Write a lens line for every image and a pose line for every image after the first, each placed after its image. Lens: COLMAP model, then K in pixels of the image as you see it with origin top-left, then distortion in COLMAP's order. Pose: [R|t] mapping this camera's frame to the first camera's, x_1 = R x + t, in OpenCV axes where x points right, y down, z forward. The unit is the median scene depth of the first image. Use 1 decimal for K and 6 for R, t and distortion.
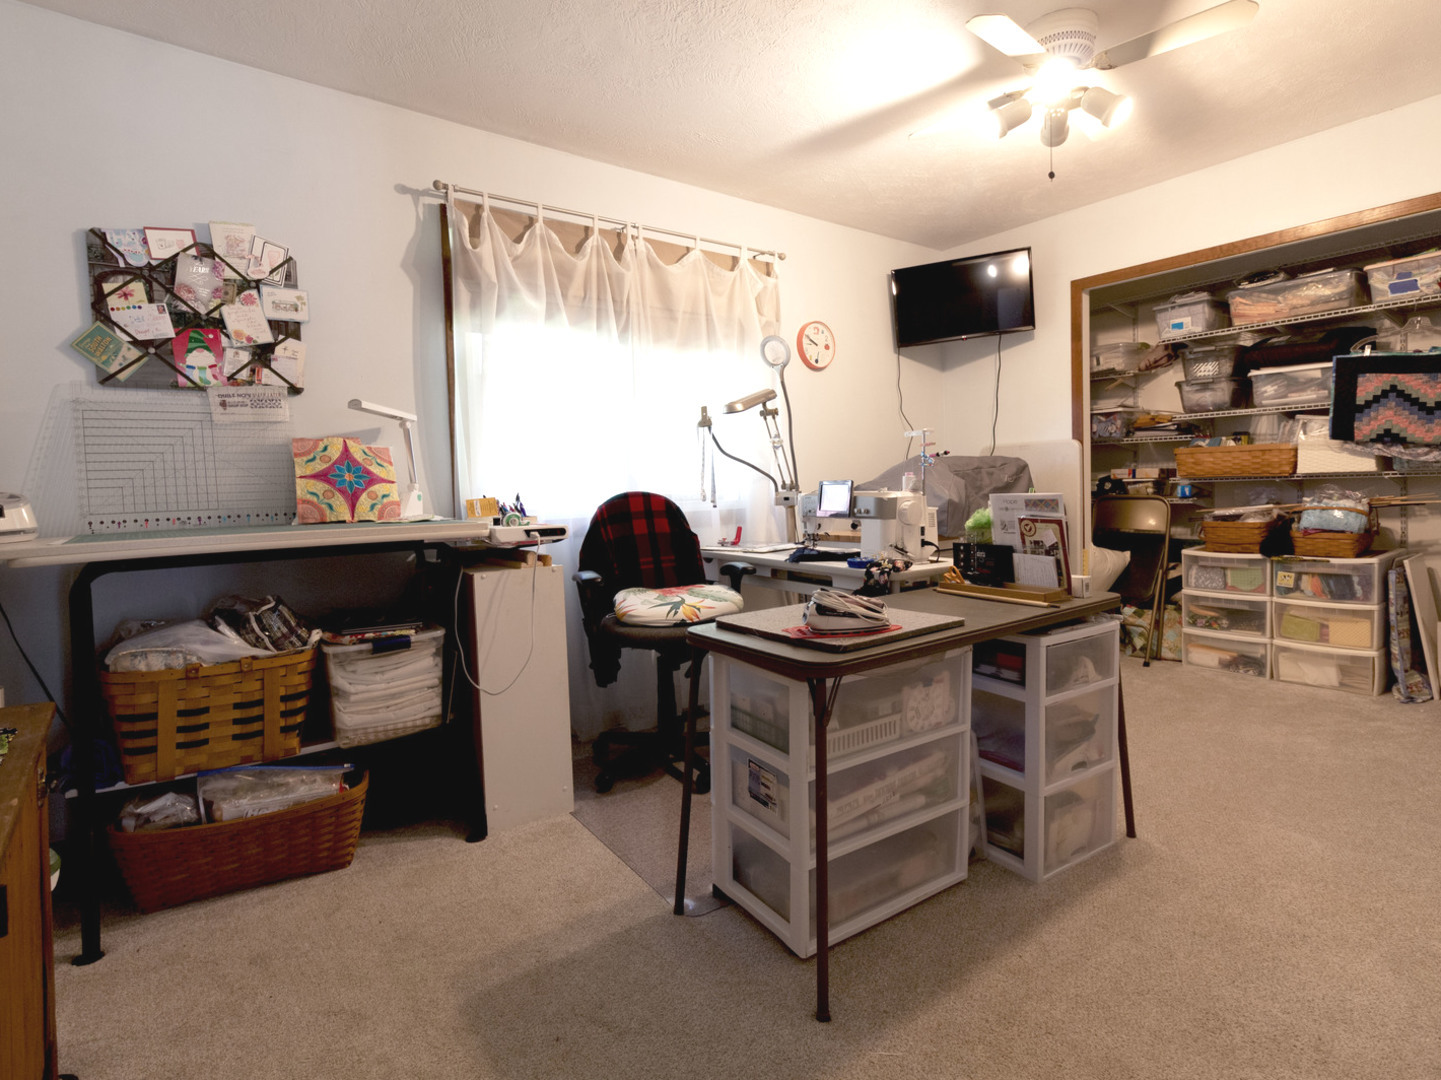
lens RADIAL K [[757.1, 0, 718.1], [0, 757.1, 532.4], [0, 0, 1]] dist [0.006168, -0.001752]
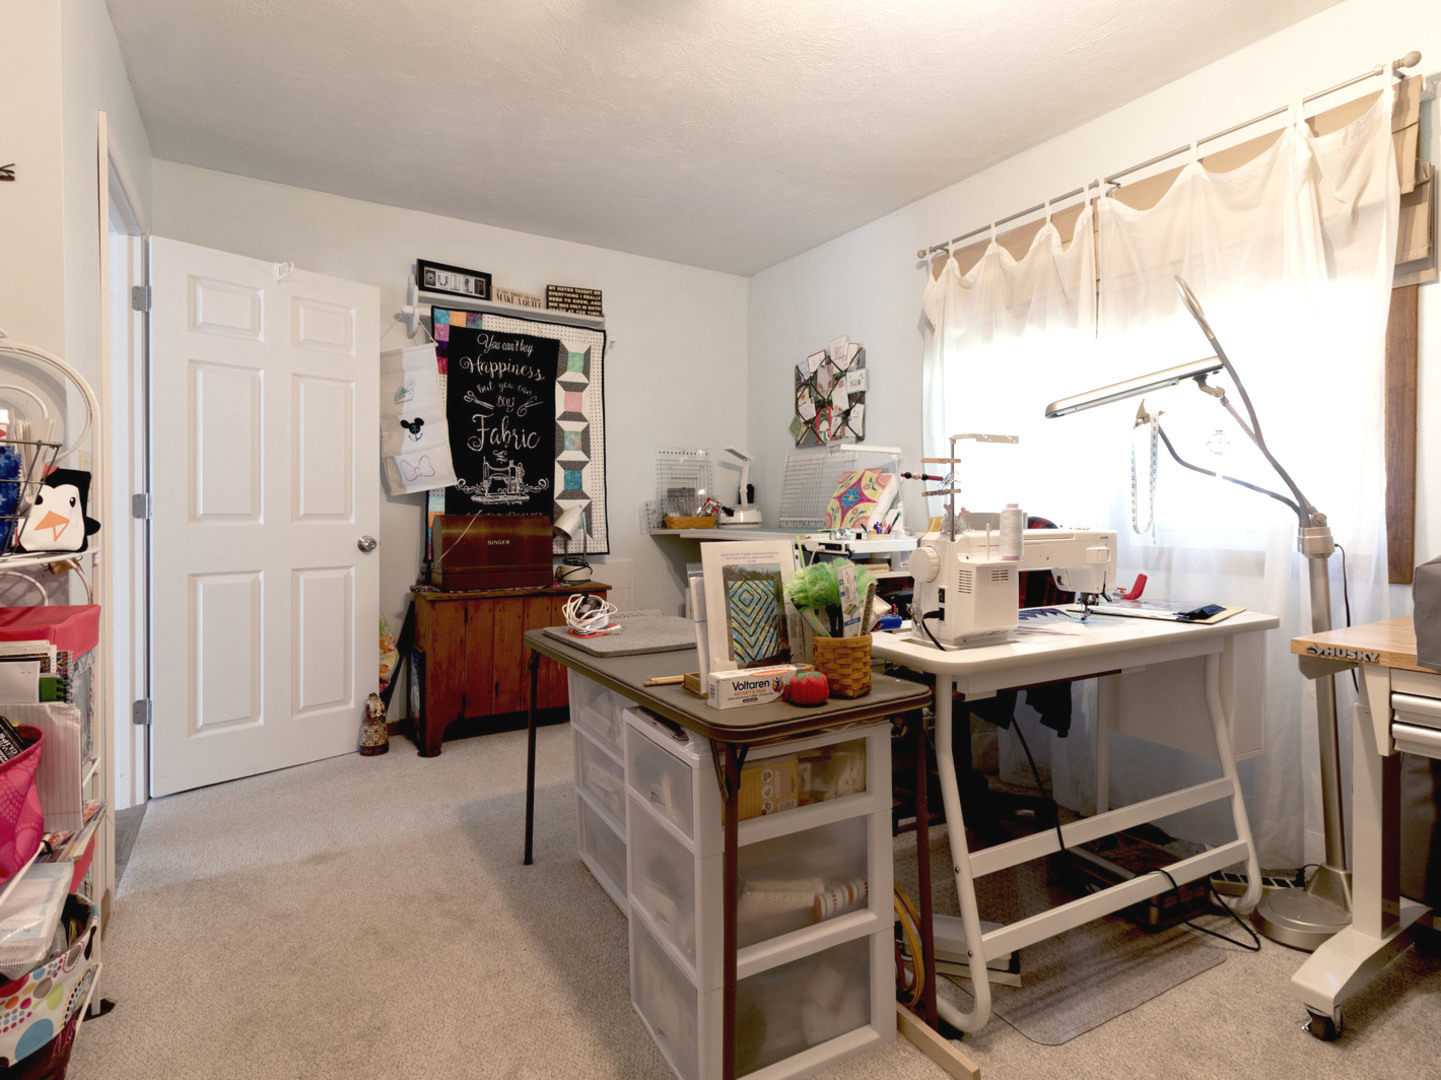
lens RADIAL K [[757.1, 0, 721.2], [0, 757.1, 532.3], [0, 0, 1]] dist [0.006168, -0.001752]
pose [[-0.109219, 0.054474, -0.992524, 0.984999], [-0.068834, 0.995686, 0.062222, -0.081864], [0.991632, 0.075115, -0.104998, 0.944485]]
